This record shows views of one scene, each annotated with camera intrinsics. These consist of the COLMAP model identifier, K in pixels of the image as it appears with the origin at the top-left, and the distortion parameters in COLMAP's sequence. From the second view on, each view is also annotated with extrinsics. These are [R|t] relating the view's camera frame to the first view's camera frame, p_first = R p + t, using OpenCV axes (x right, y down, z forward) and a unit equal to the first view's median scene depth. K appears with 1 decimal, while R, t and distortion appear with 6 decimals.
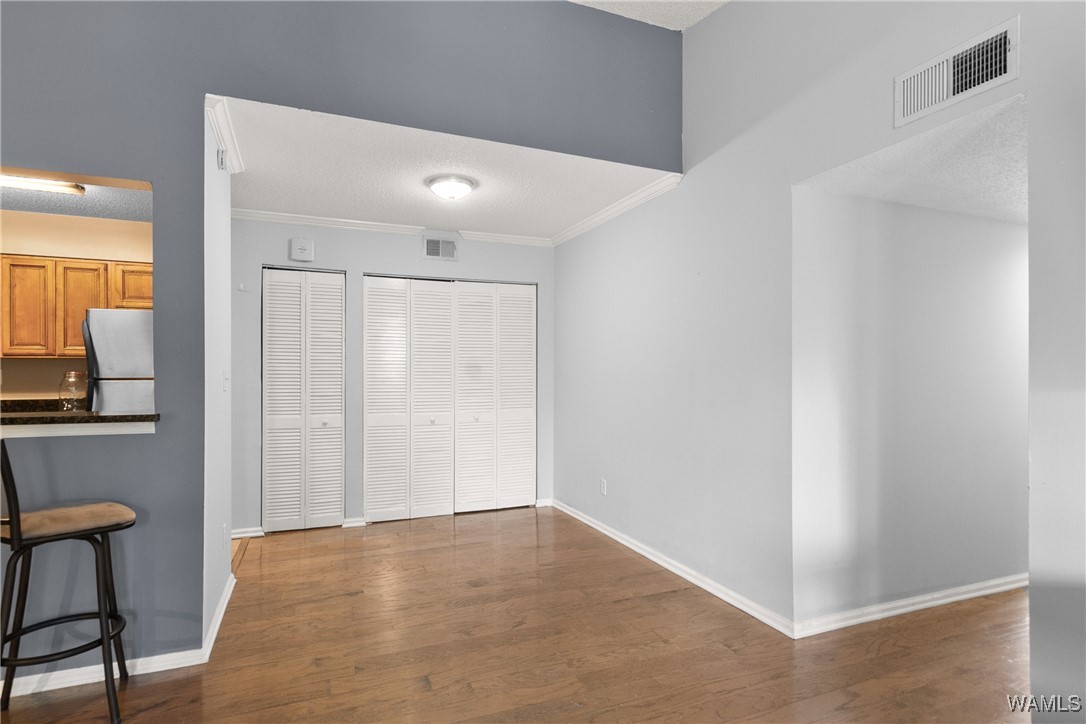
lens RADIAL K [[553.5, 0, 533.3], [0, 553.5, 369.0], [0, 0, 1]] dist [0.013155, -0.001127]
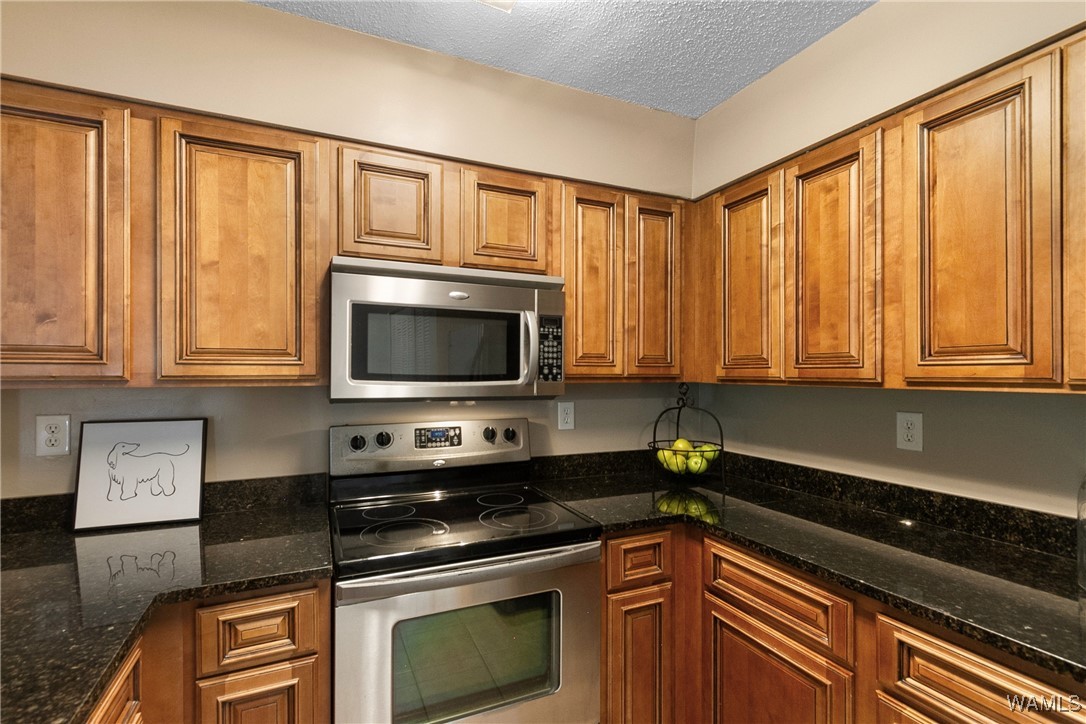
lens RADIAL K [[499.0, 0, 536.5], [0, 499.0, 370.9], [0, 0, 1]] dist [0.008065, -0.001361]
pose [[0.032589, -0.000807, -0.999469, -0.622599], [0.004560, 0.999989, -0.000659, -0.033379], [0.999458, -0.004537, 0.032592, 0.741150]]
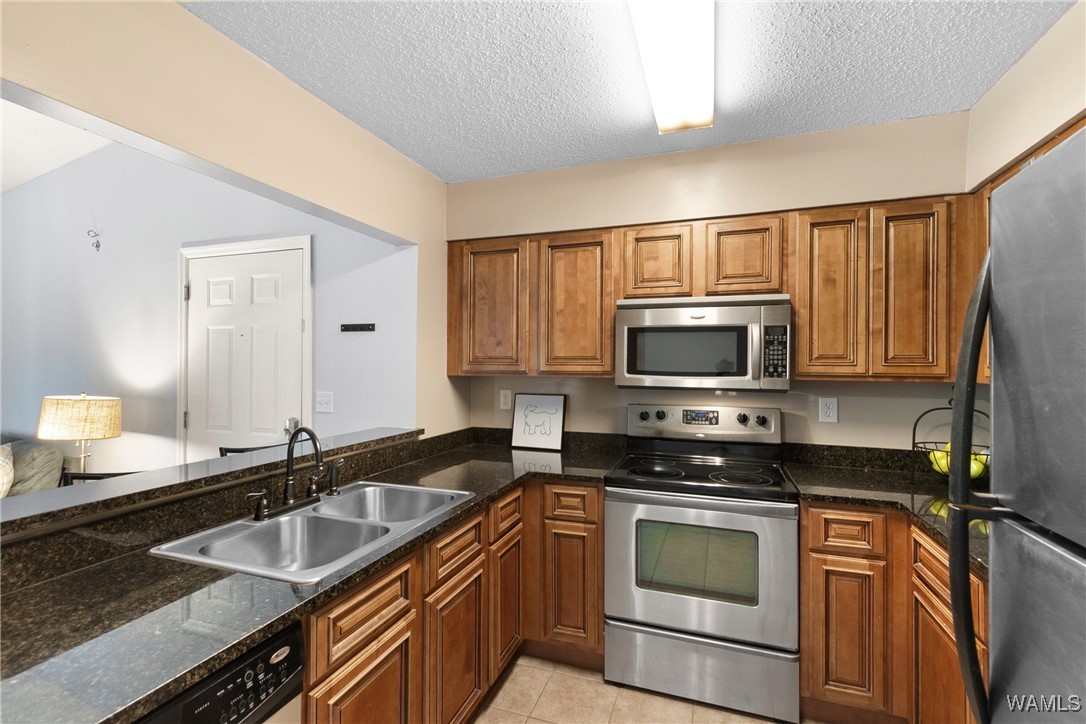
lens RADIAL K [[494.7, 0, 537.8], [0, 494.7, 365.7], [0, 0, 1]] dist [0.006822, -0.000106]
pose [[-0.669518, -0.005244, -0.742777, -0.485100], [-0.001346, 0.999982, -0.005846, -0.034291], [0.742795, -0.002915, -0.669513, 0.928573]]
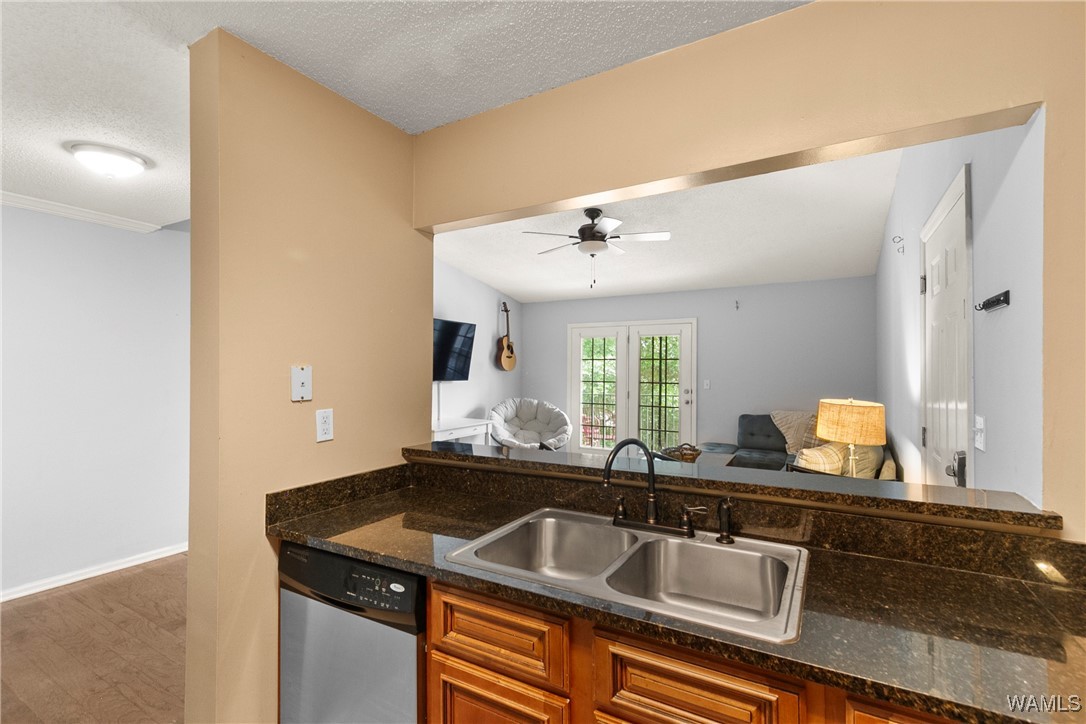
lens RADIAL K [[499.0, 0, 536.5], [0, 499.0, 370.9], [0, 0, 1]] dist [0.008065, -0.001361]
pose [[-0.606186, -0.001702, 0.795321, -0.889392], [-0.006130, 0.999978, -0.002532, -0.034796], [-0.795300, -0.006410, -0.606183, 0.799662]]
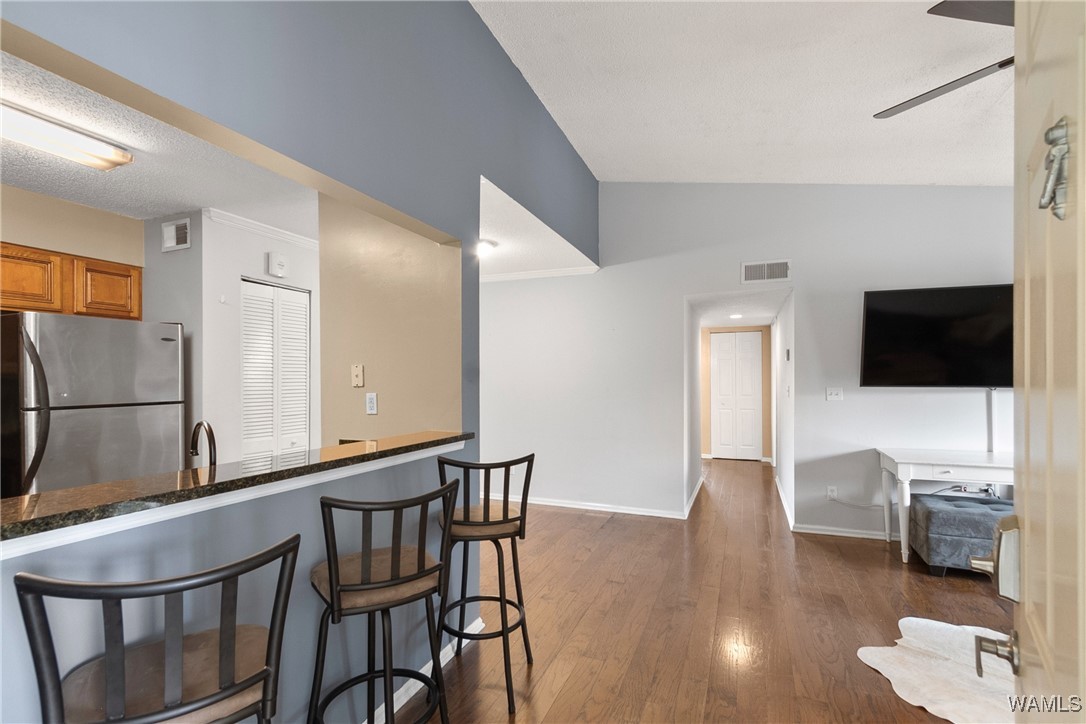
lens RADIAL K [[501.8, 0, 531.1], [0, 501.8, 376.2], [0, 0, 1]] dist [0.008827, -0.000052]
pose [[0.703948, -0.001708, 0.710250, -0.750942], [-0.001323, 0.999992, 0.003717, -0.025942], [-0.710251, -0.003556, 0.703940, 0.071611]]
